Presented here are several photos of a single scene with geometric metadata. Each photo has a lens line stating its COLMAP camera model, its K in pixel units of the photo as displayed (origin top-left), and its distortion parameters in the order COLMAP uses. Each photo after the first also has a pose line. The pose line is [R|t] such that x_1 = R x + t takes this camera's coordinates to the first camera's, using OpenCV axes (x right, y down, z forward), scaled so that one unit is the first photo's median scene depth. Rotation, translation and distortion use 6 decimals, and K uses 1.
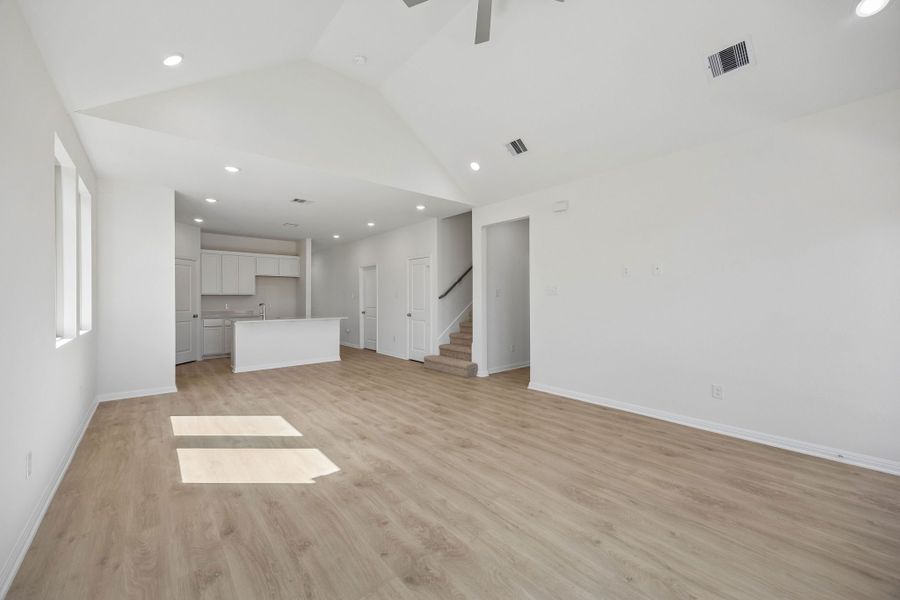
lens RADIAL K [[352.0, 0, 441.0], [0, 352.0, 301.6], [0, 0, 1]] dist [-0.000804, -0.000582]
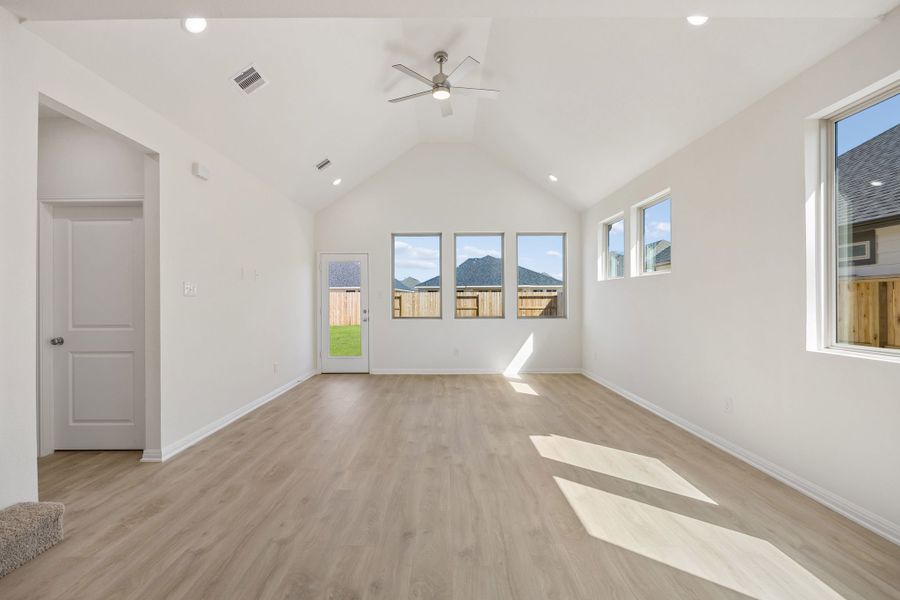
lens RADIAL K [[401.3, 0, 454.0], [0, 401.3, 296.9], [0, 0, 1]] dist [-0.011646, 0.001061]
pose [[-0.787120, 0.010161, 0.616716, -0.723107], [0.009865, 0.999944, -0.003884, -0.012096], [-0.616721, 0.003027, -0.787176, 1.725031]]
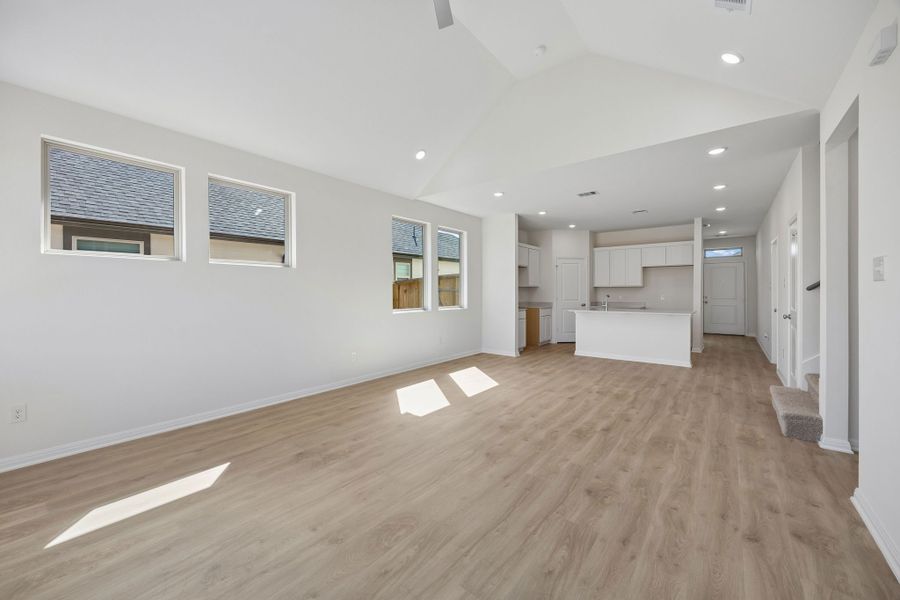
lens RADIAL K [[352.0, 0, 444.3], [0, 352.0, 295.8], [0, 0, 1]] dist [-0.000804, -0.000582]
pose [[0.210837, 0.013983, -0.977421, 0.795935], [-0.006566, 0.999895, 0.012888, -0.005008], [0.977499, 0.003701, 0.210907, 0.605961]]
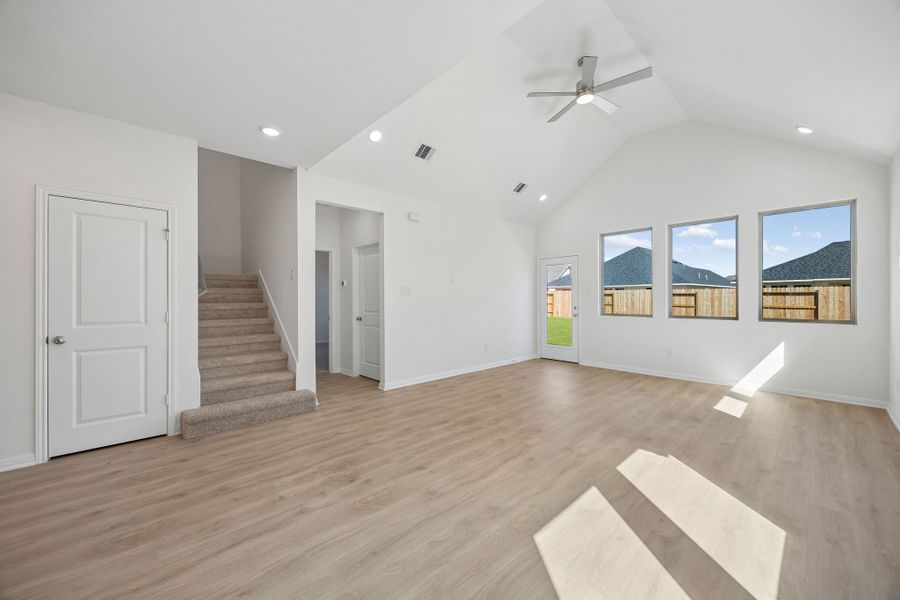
lens RADIAL K [[352.0, 0, 446.5], [0, 352.0, 295.0], [0, 0, 1]] dist [-0.000804, -0.000582]
pose [[-0.067598, 0.011360, 0.997648, -1.038262], [0.008570, 0.999905, -0.010805, -0.005860], [-0.997676, 0.007819, -0.067689, 1.273498]]
